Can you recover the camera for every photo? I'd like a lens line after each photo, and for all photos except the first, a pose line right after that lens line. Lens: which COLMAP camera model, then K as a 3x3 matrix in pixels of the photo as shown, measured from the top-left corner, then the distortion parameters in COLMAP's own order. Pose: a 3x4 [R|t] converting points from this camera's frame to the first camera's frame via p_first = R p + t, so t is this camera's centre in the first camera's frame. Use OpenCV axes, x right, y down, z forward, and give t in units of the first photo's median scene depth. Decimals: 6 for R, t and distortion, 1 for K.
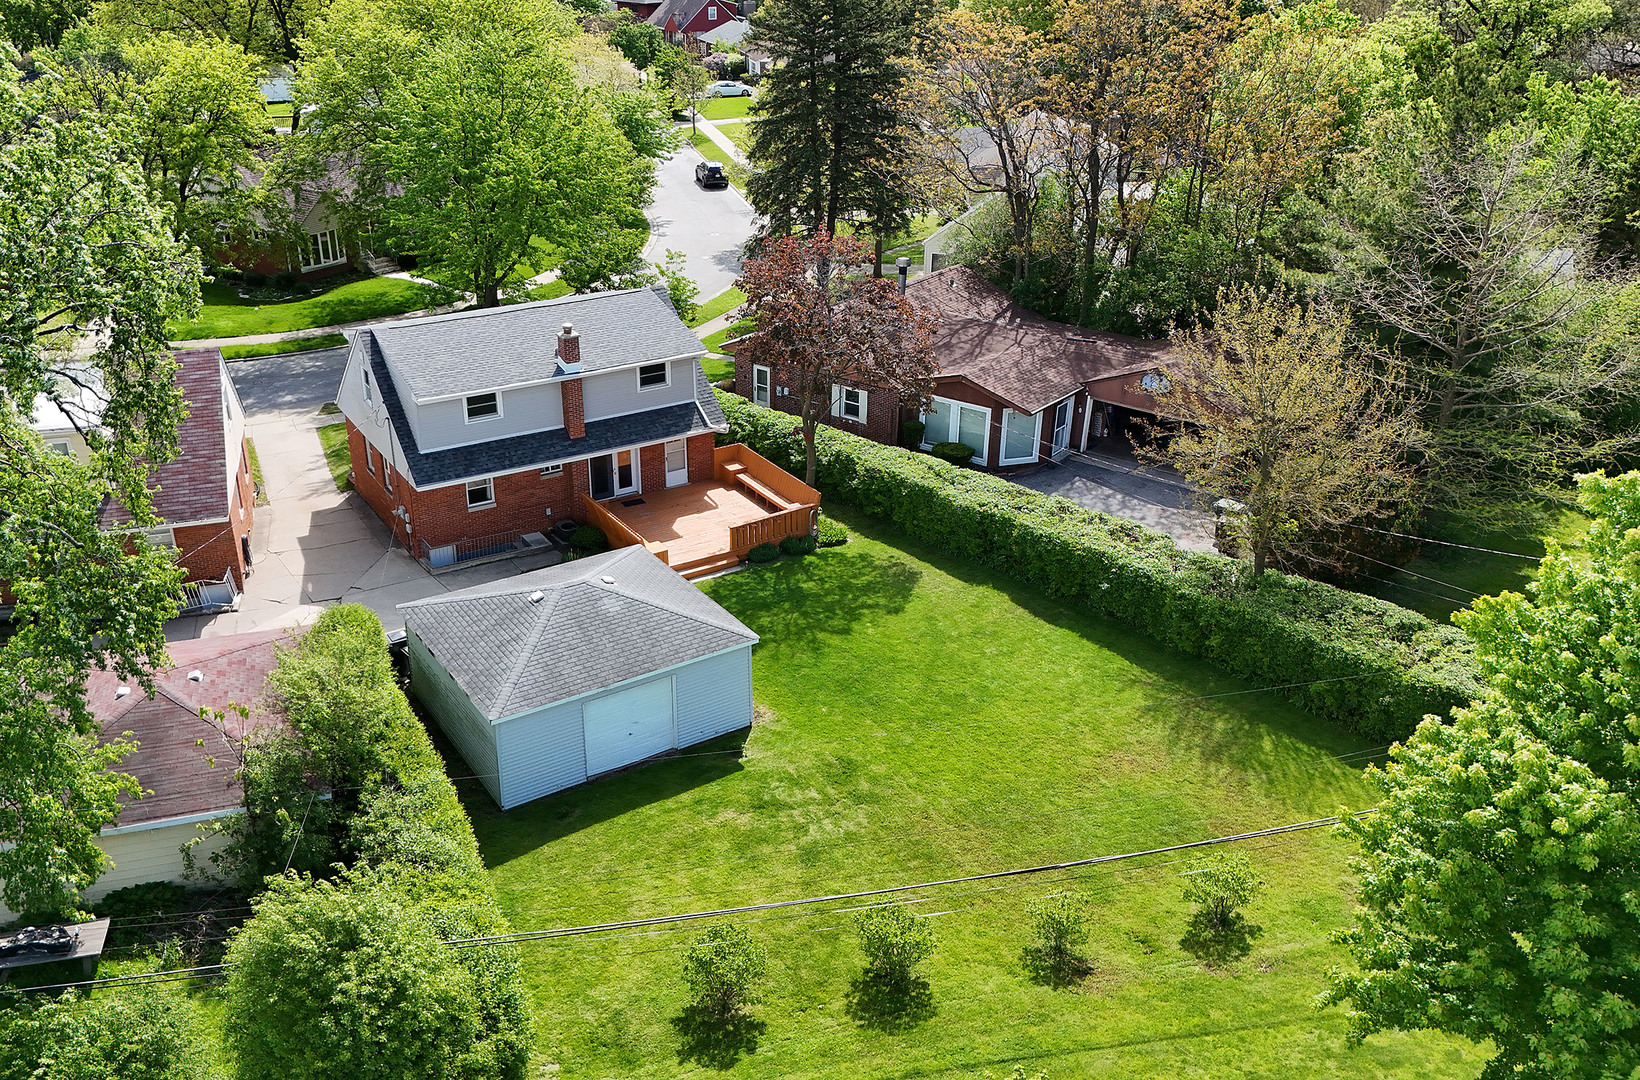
lens RADIAL K [[1396.4, 0, 714.7], [0, 1396.4, 538.4], [0, 0, 1]] dist [0.124013, -0.244703]
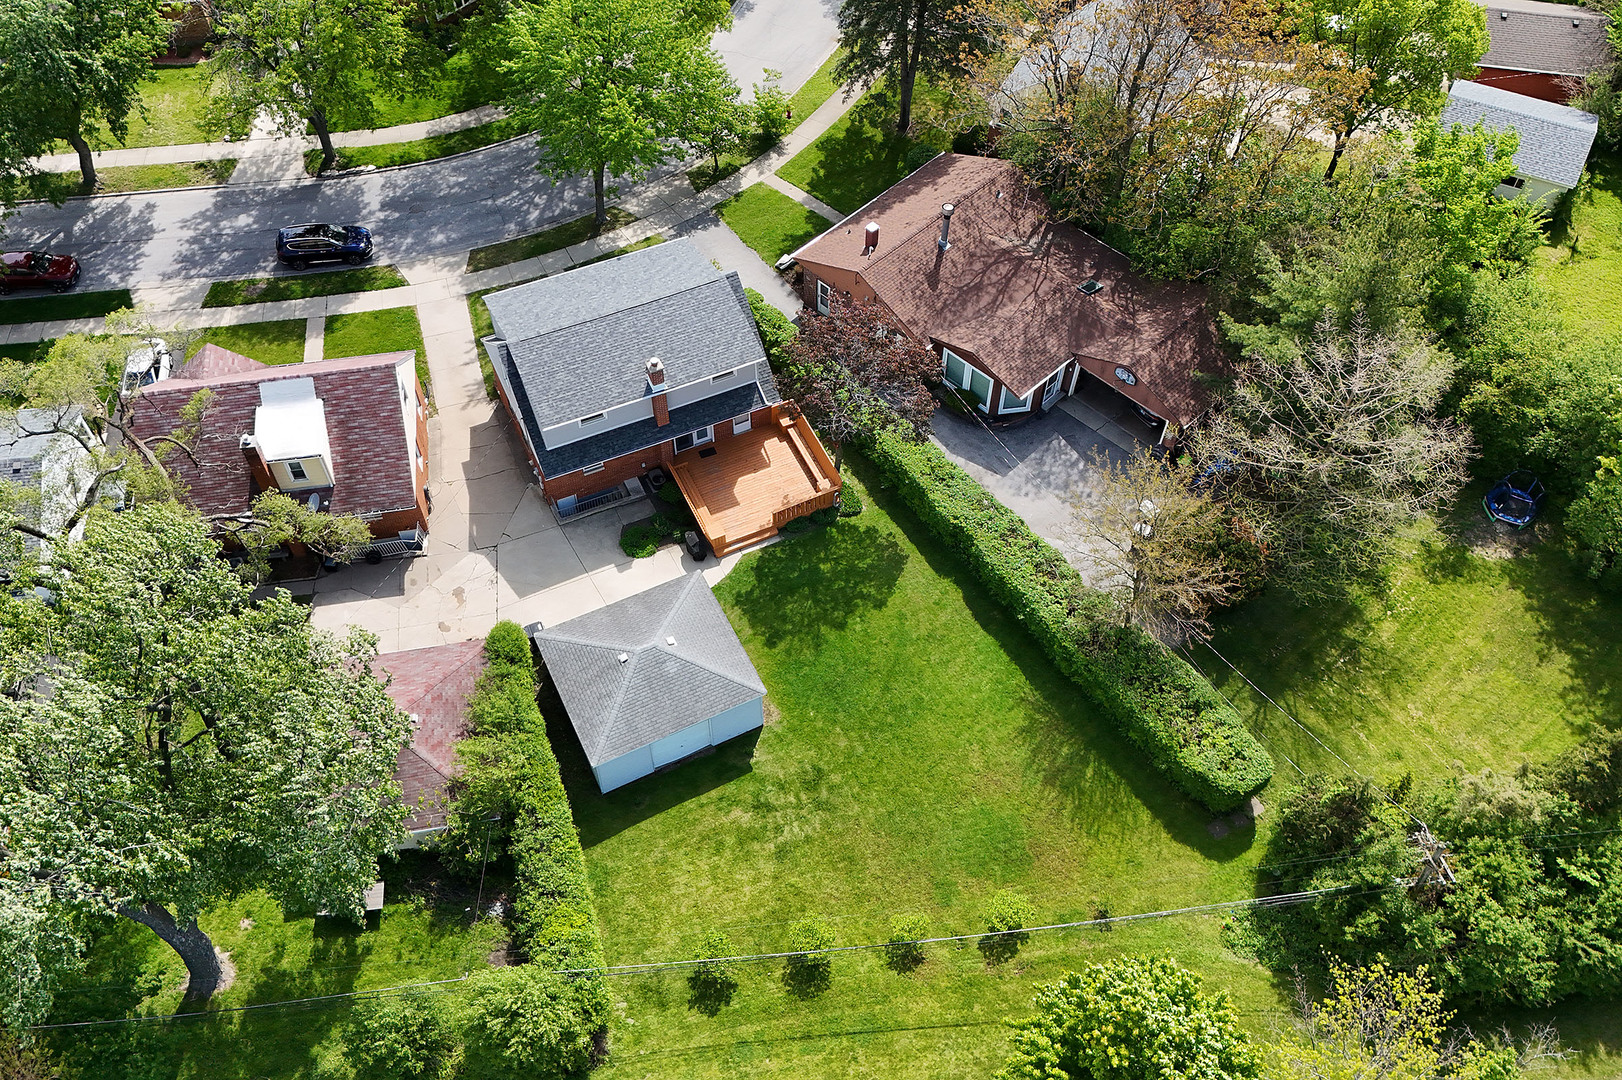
lens RADIAL K [[1379.4, 0, 761.3], [0, 1379.4, 539.4], [0, 0, 1]] dist [0.128583, -0.191363]
pose [[0.996099, 0.065075, -0.059596, 0.106993], [-0.029879, 0.884223, 0.466108, -0.797076], [0.083028, -0.462509, 0.882718, -0.268711]]
